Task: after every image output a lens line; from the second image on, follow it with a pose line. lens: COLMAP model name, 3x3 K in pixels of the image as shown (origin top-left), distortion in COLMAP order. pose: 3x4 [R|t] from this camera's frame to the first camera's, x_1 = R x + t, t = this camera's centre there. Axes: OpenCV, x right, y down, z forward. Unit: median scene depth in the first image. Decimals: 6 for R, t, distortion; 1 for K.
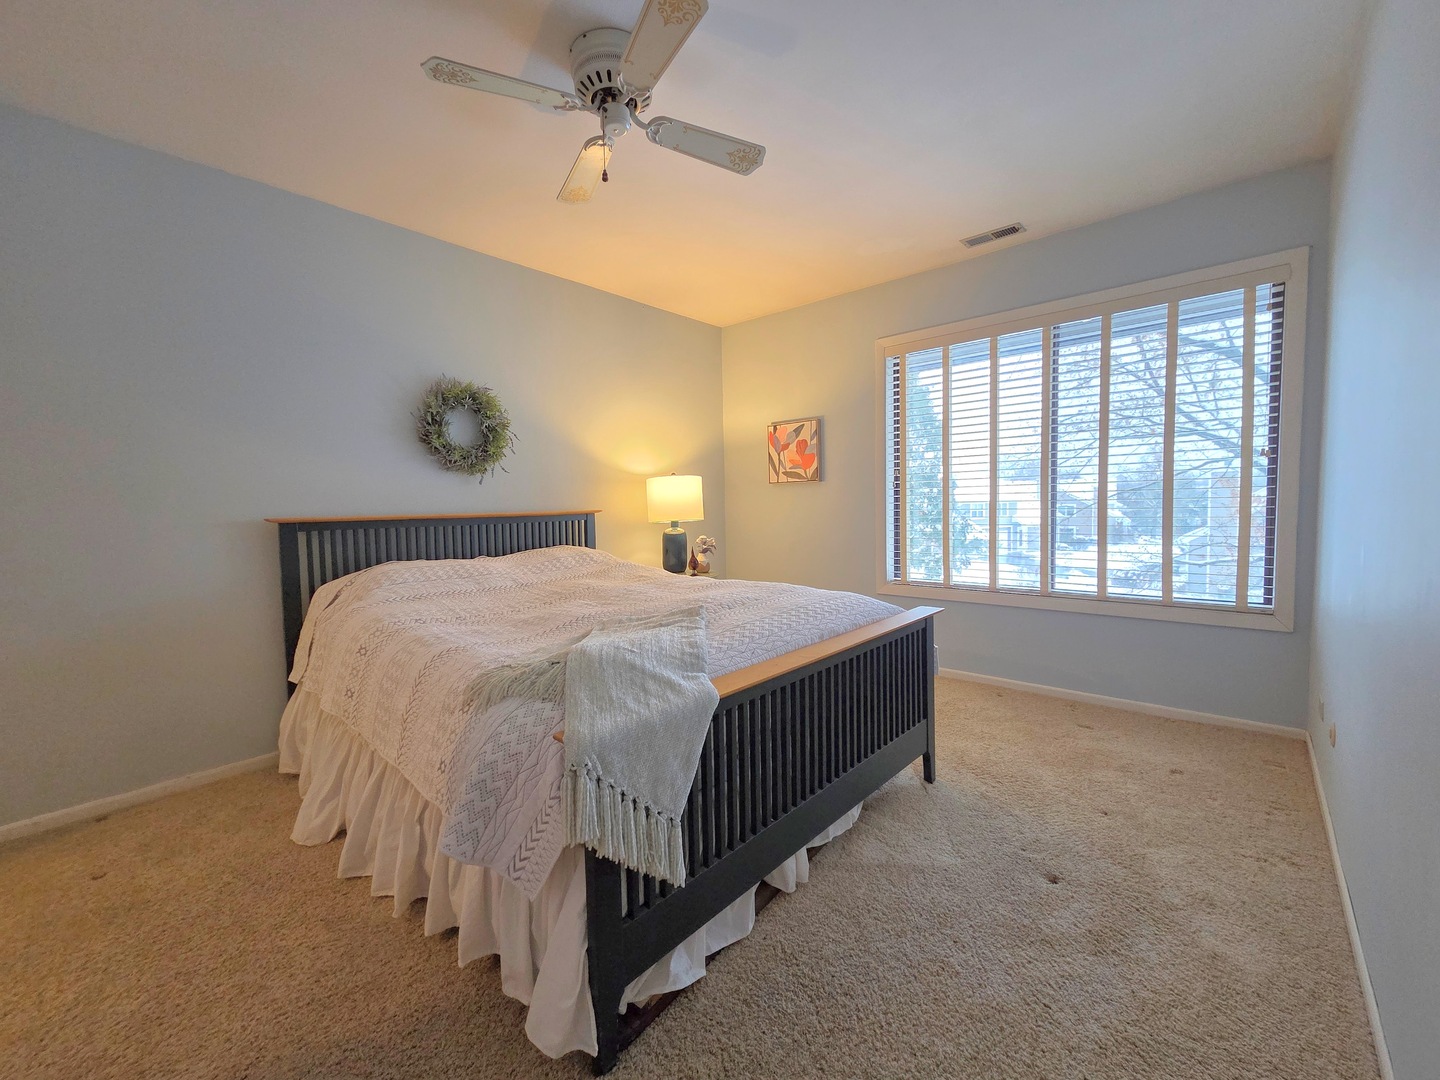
lens RADIAL K [[587.3, 0, 717.3], [0, 587.3, 536.3], [0, 0, 1]] dist [0.002959, 0.000230]
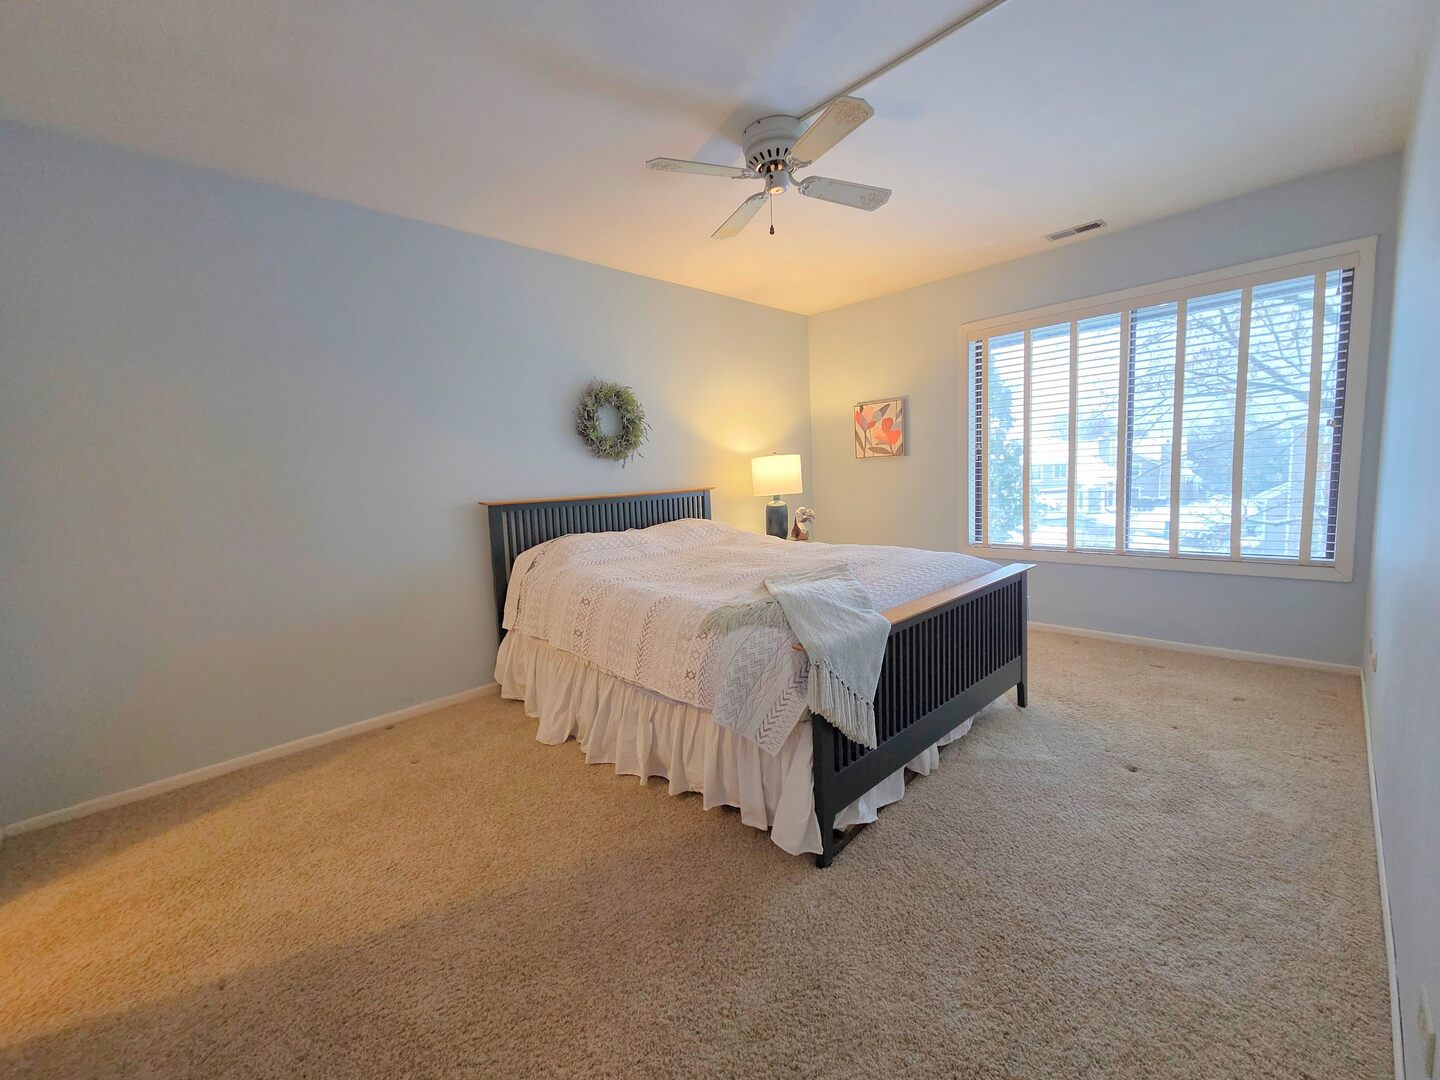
lens RADIAL K [[587.3, 0, 717.3], [0, 587.3, 536.3], [0, 0, 1]] dist [0.002959, 0.000230]
pose [[0.996941, -0.017976, -0.076069, -0.161269], [0.021924, 0.998438, 0.051392, -0.010811], [0.075026, -0.052902, 0.995777, -0.228978]]
